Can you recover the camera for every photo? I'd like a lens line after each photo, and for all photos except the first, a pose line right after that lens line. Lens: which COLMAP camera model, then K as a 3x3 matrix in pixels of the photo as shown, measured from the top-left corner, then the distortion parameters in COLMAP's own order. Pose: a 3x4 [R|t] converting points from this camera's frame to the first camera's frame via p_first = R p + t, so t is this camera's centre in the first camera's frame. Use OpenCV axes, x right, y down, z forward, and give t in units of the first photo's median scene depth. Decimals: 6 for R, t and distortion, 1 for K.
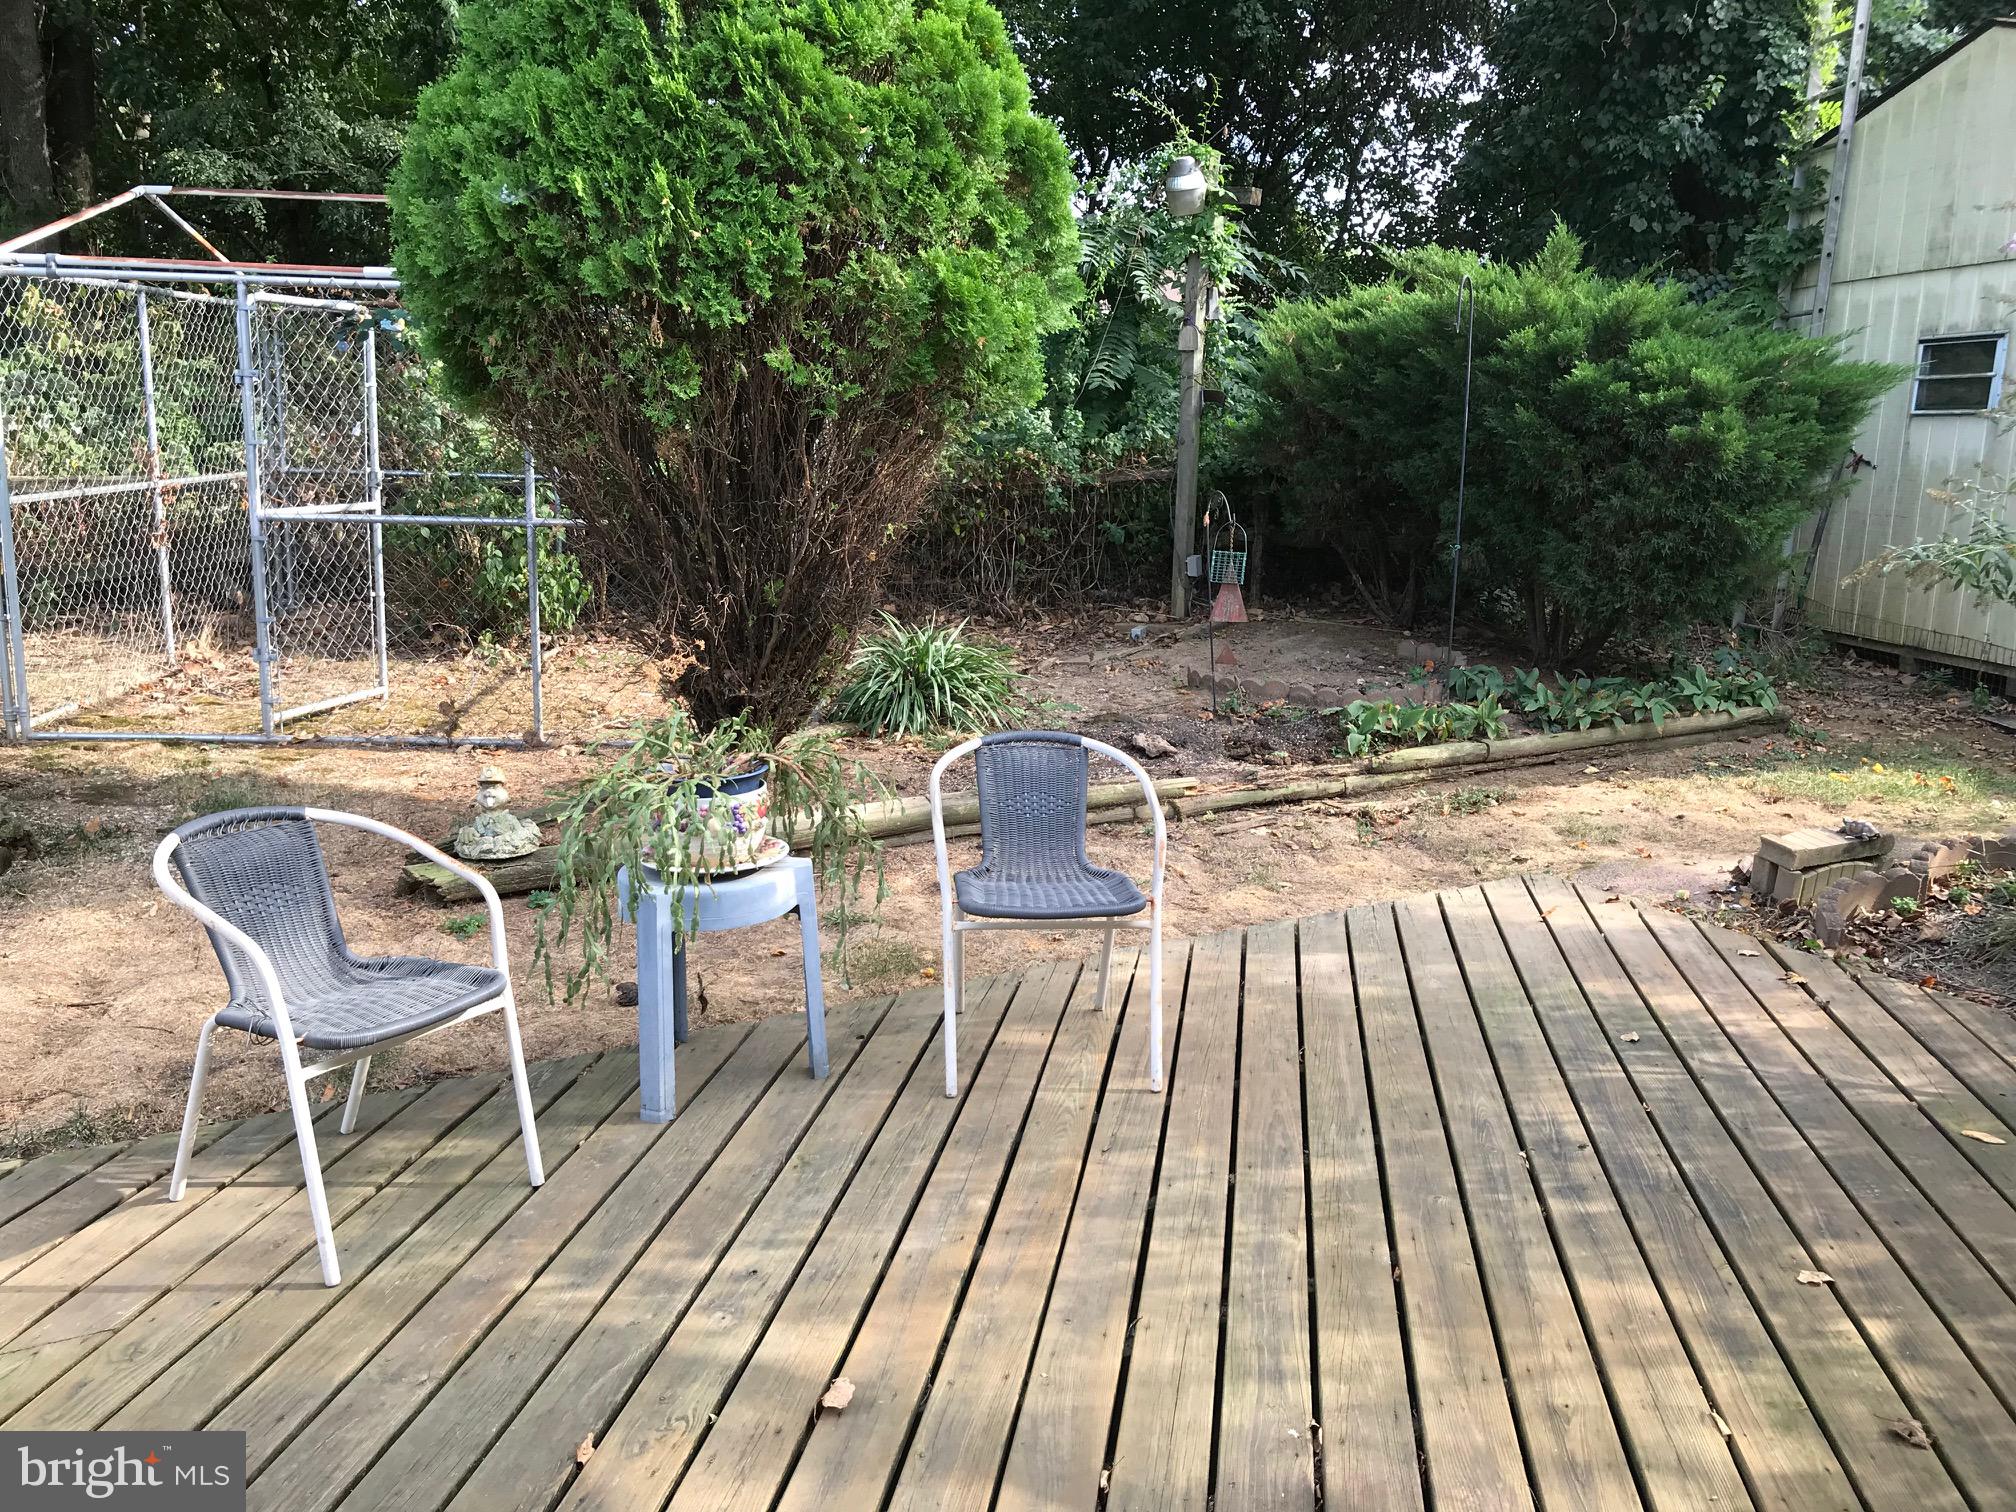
lens RADIAL K [[1650.6, 0, 1002.8], [0, 1650.6, 755.0], [0, 0, 1]] dist [0.059534, -0.076804]
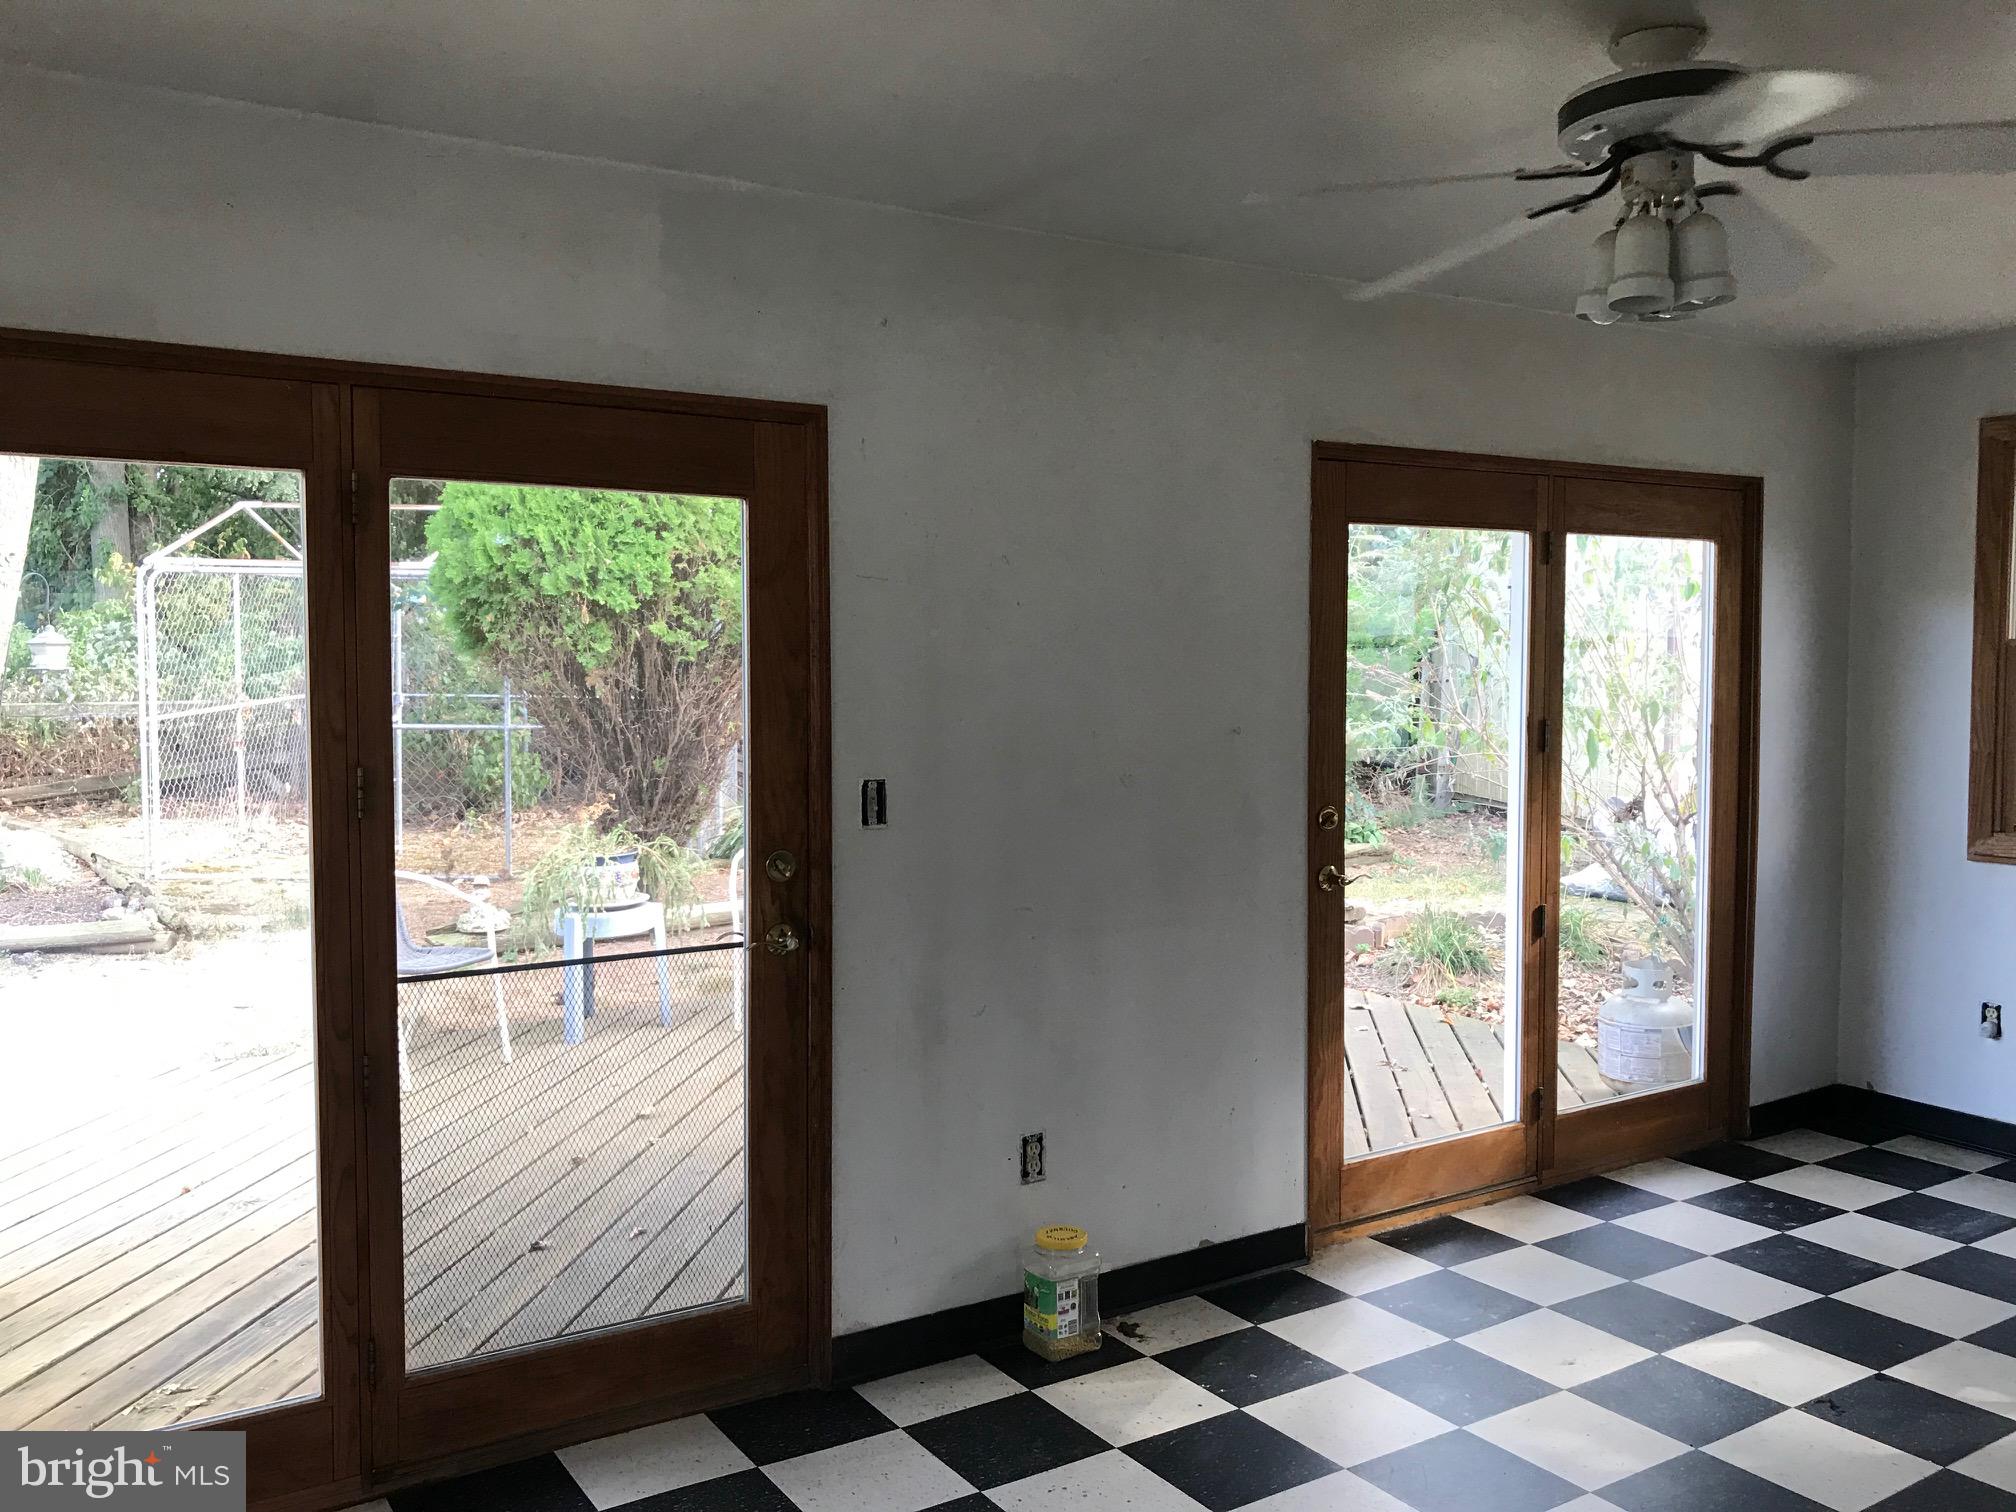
lens RADIAL K [[1650.6, 0, 1009.2], [0, 1650.6, 767.4], [0, 0, 1]] dist [0.059534, -0.076804]
pose [[0.999599, -0.015099, 0.023937, 0.183096], [0.017790, 0.993033, -0.116487, 0.108973], [-0.022012, 0.116866, 0.992904, -0.683632]]
